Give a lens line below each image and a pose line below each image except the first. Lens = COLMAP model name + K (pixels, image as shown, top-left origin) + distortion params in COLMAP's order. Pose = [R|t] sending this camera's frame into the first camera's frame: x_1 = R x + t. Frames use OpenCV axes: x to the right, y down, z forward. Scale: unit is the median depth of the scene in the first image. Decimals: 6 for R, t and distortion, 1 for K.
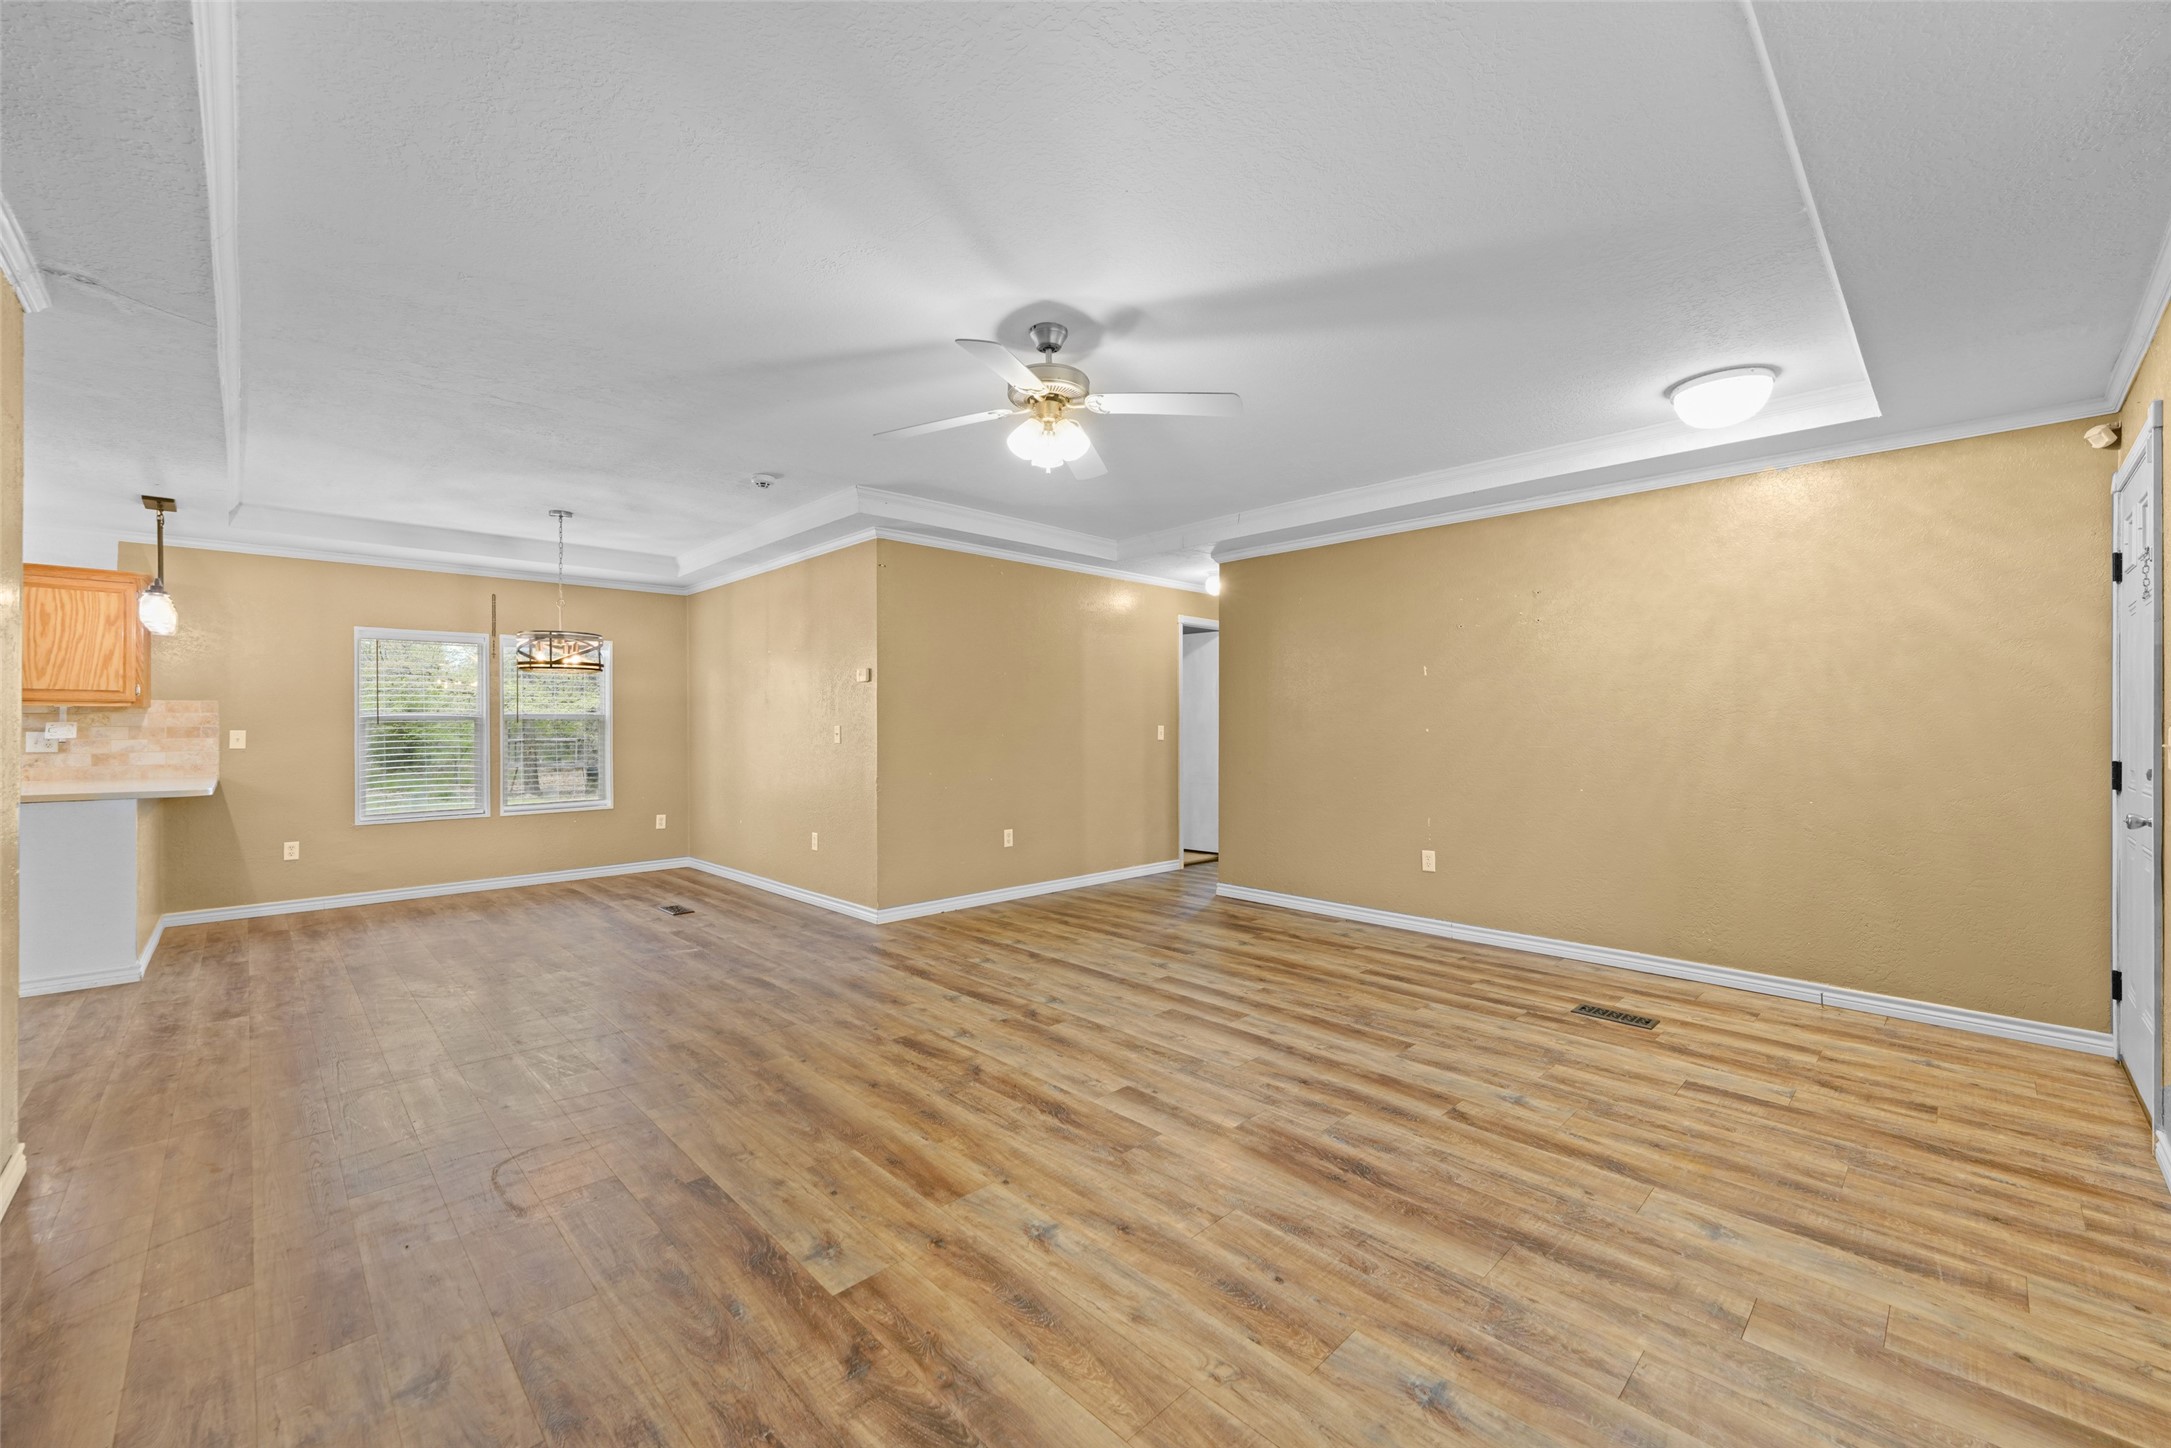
lens RADIAL K [[853.7, 0, 1062.2], [0, 853.7, 720.5], [0, 0, 1]] dist [0.005873, -0.000561]
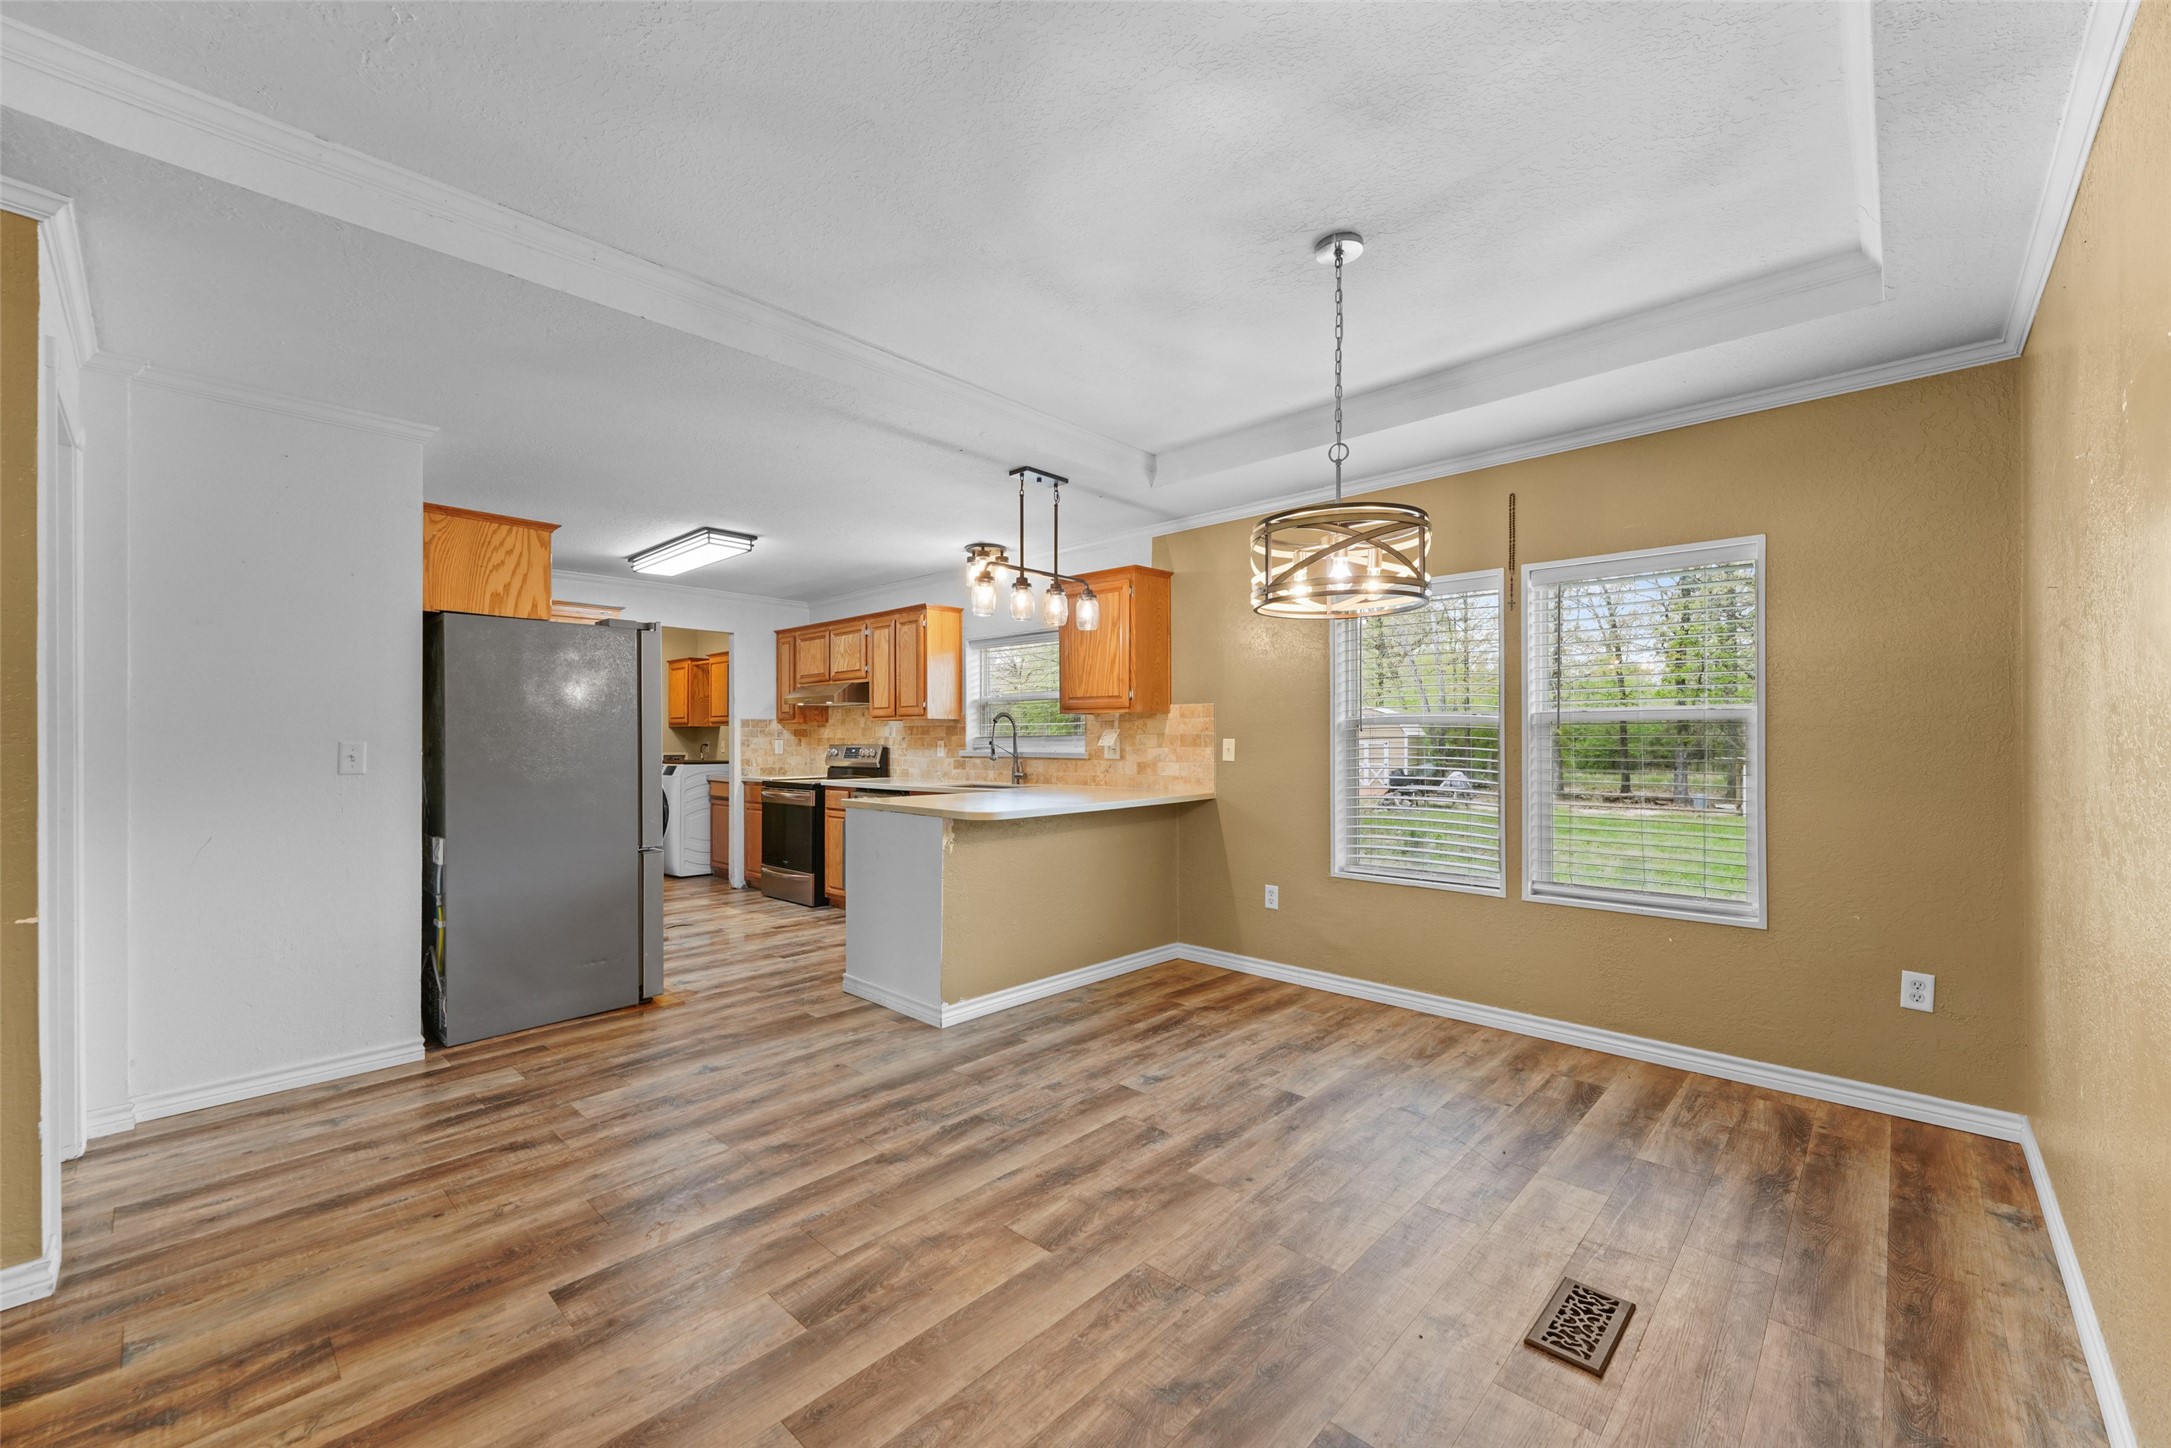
lens RADIAL K [[864.1, 0, 1072.7], [0, 864.1, 736.4], [0, 0, 1]] dist [0.009477, -0.000284]
pose [[0.049191, 0.005721, -0.998773, -0.148469], [0.006728, 0.999959, 0.006059, 0.003378], [0.998767, -0.007018, 0.049150, 0.843954]]
